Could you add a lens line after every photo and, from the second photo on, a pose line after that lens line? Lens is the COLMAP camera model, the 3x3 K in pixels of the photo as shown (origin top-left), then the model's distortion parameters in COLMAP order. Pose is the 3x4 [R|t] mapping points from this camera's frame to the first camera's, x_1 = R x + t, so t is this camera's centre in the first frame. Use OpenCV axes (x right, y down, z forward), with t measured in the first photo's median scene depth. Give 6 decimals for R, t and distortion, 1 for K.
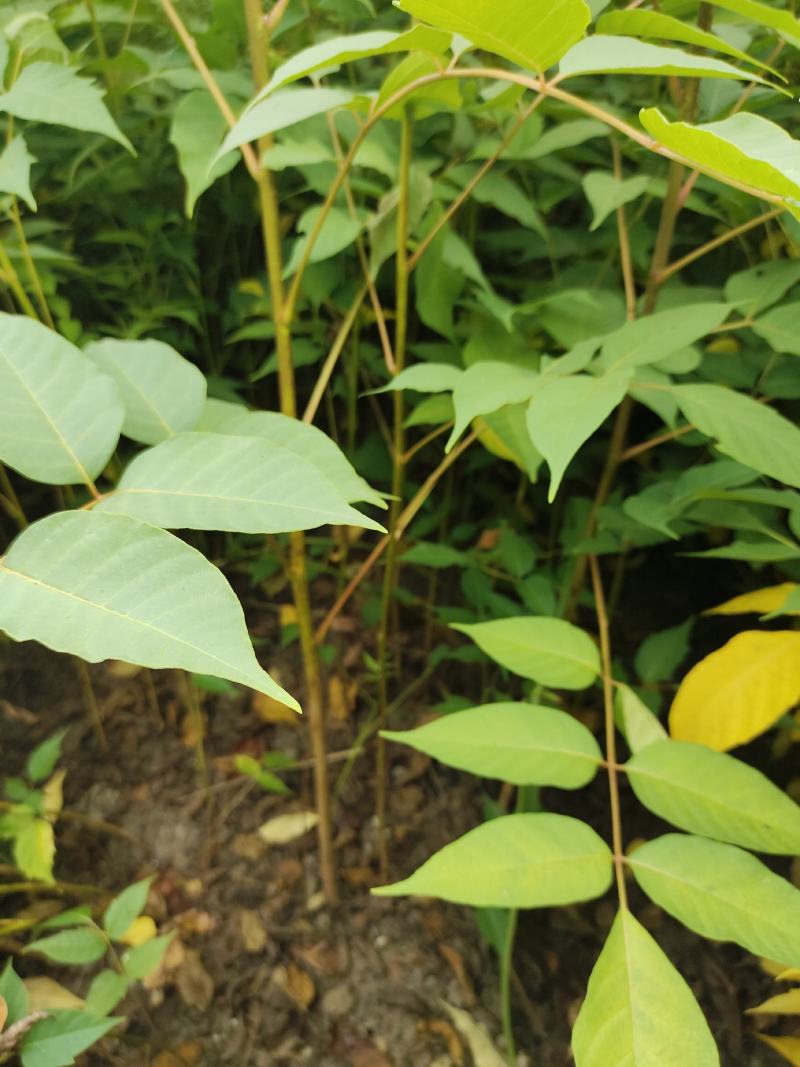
lens RADIAL K [[849.4, 0, 389.3], [0, 849.4, 533.3], [0, 0, 1]] dist [-0.002374, -0.001702]
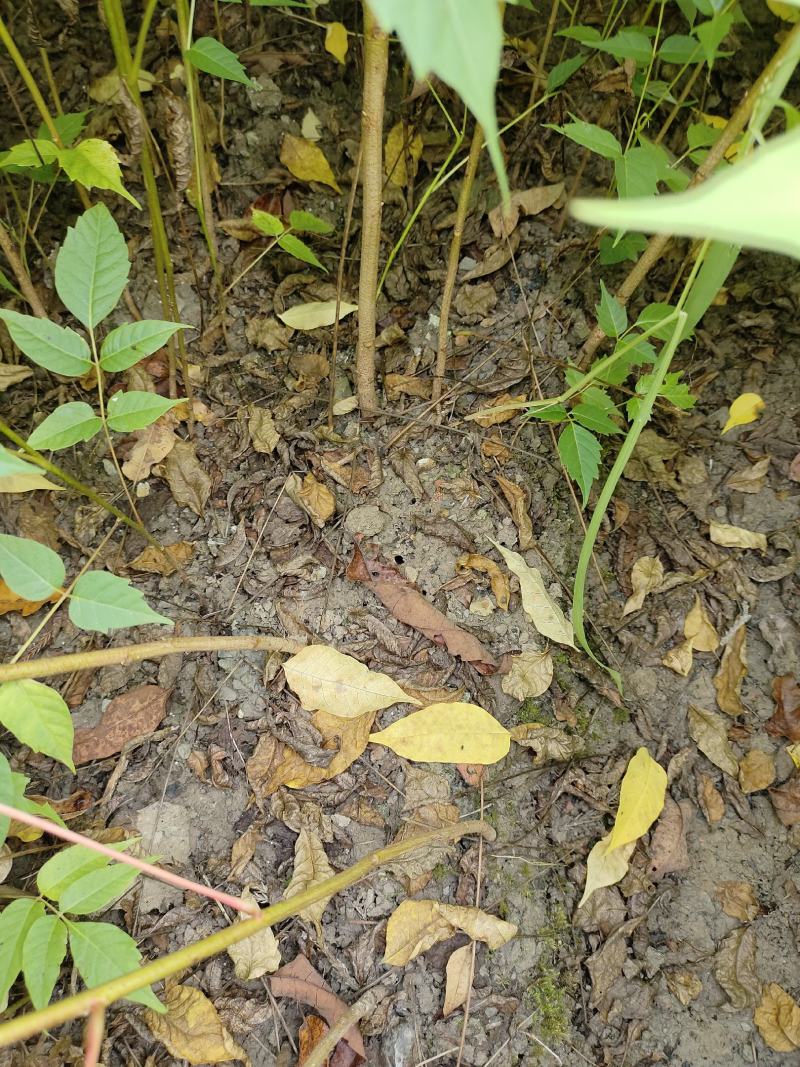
lens RADIAL K [[849.4, 0, 389.3], [0, 849.4, 533.3], [0, 0, 1]] dist [-0.002374, -0.001702]
pose [[0.992249, 0.123699, -0.011822, -0.023322], [-0.101417, 0.861124, 0.498176, 0.143713], [0.071804, -0.493116, 0.866995, 0.272612]]
